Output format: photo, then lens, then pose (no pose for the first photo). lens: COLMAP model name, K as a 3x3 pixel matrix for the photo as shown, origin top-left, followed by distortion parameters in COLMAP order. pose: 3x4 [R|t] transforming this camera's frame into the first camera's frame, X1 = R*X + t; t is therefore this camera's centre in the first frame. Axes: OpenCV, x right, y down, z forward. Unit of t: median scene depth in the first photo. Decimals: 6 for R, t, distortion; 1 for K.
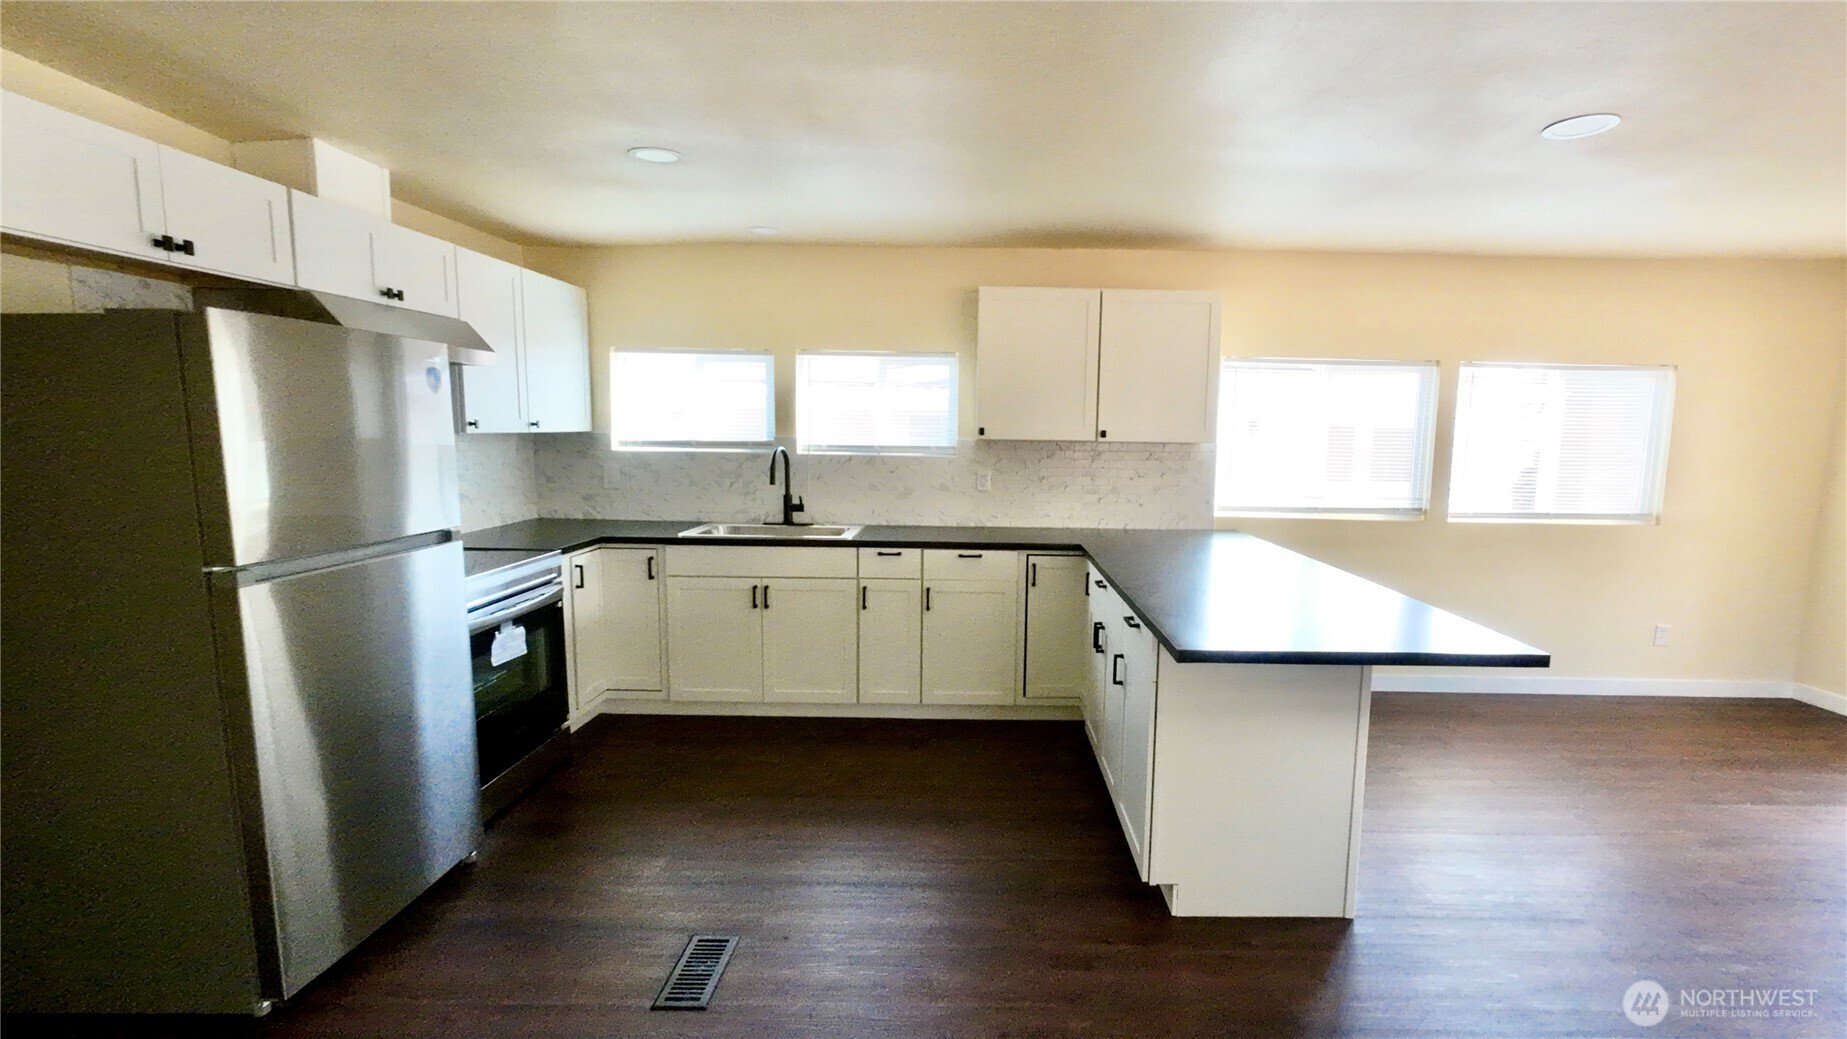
lens RADIAL K [[820.0, 0, 926.4], [0, 820.0, 529.5], [0, 0, 1]] dist [0.009685, 0.000215]
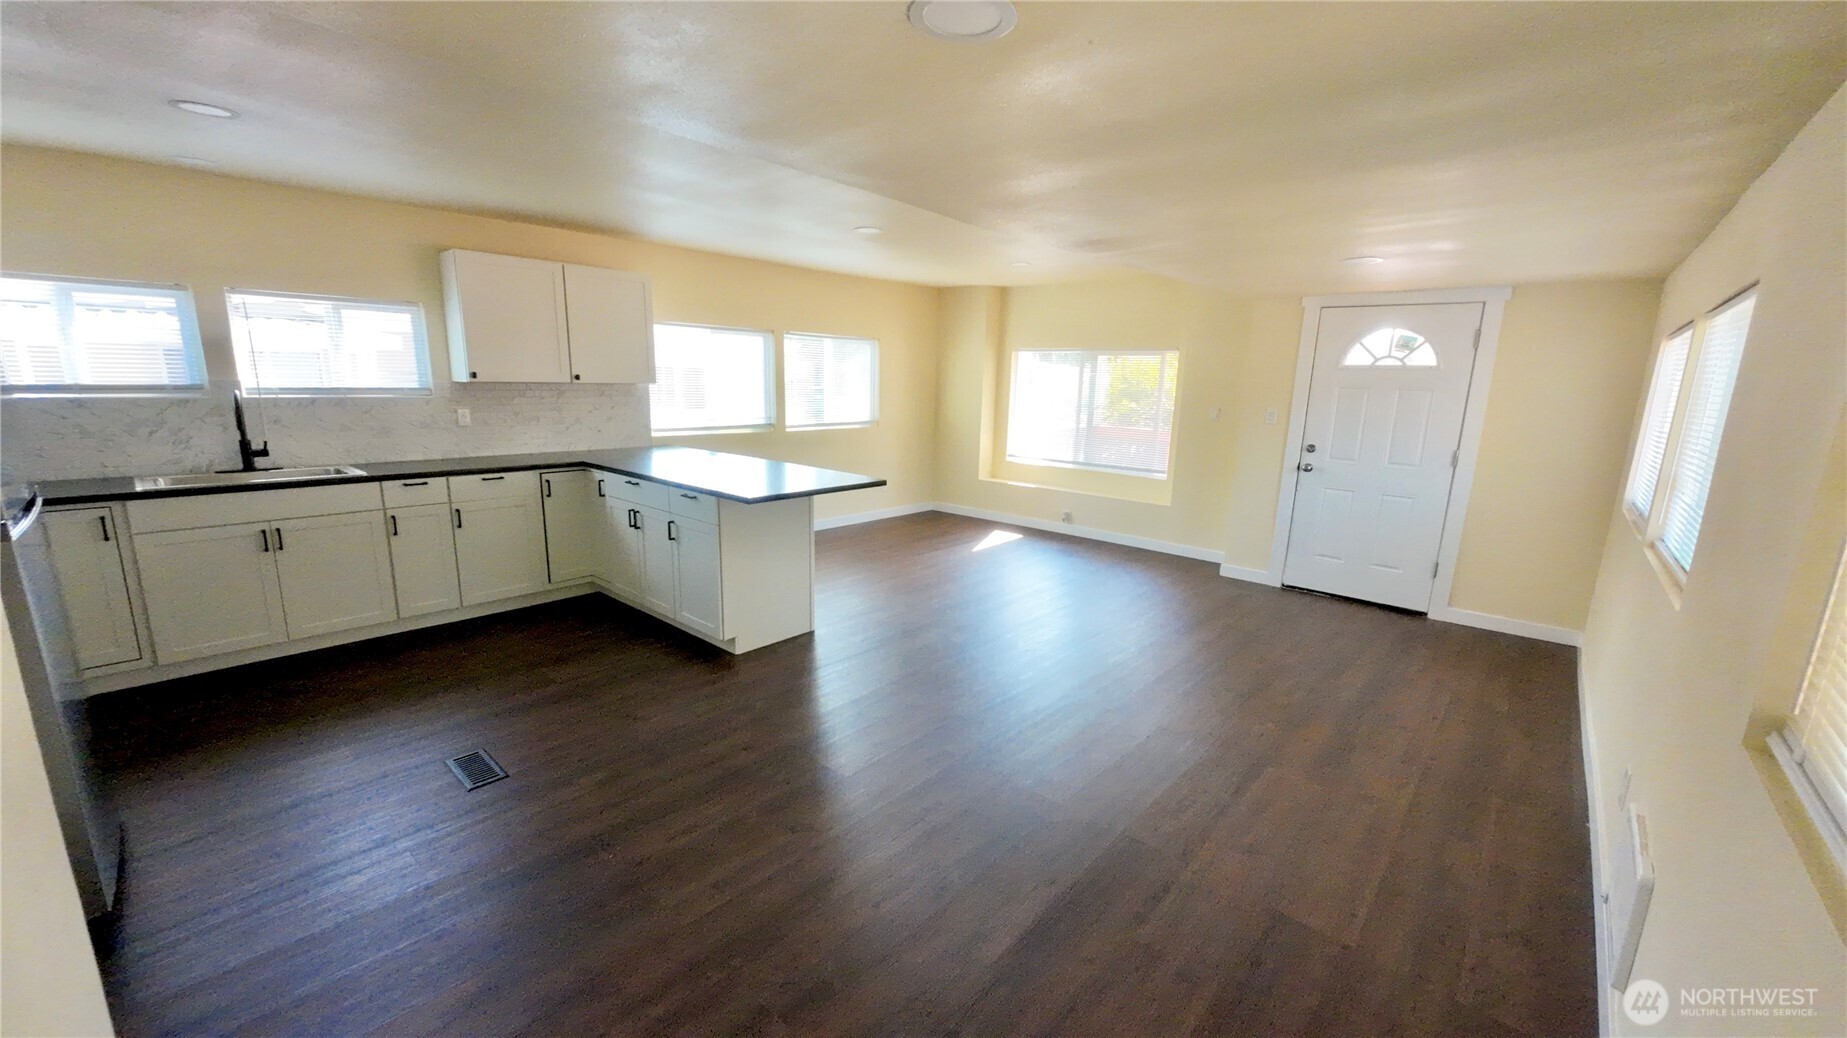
lens RADIAL K [[712.8, 0, 923.5], [0, 712.8, 519.0], [0, 0, 1]] dist [0.000341, 0.000057]
pose [[0.667103, -0.146437, 0.730431, -0.269884], [0.079568, 0.988887, 0.125582, 0.008301], [-0.740704, -0.025657, 0.671342, -0.173842]]
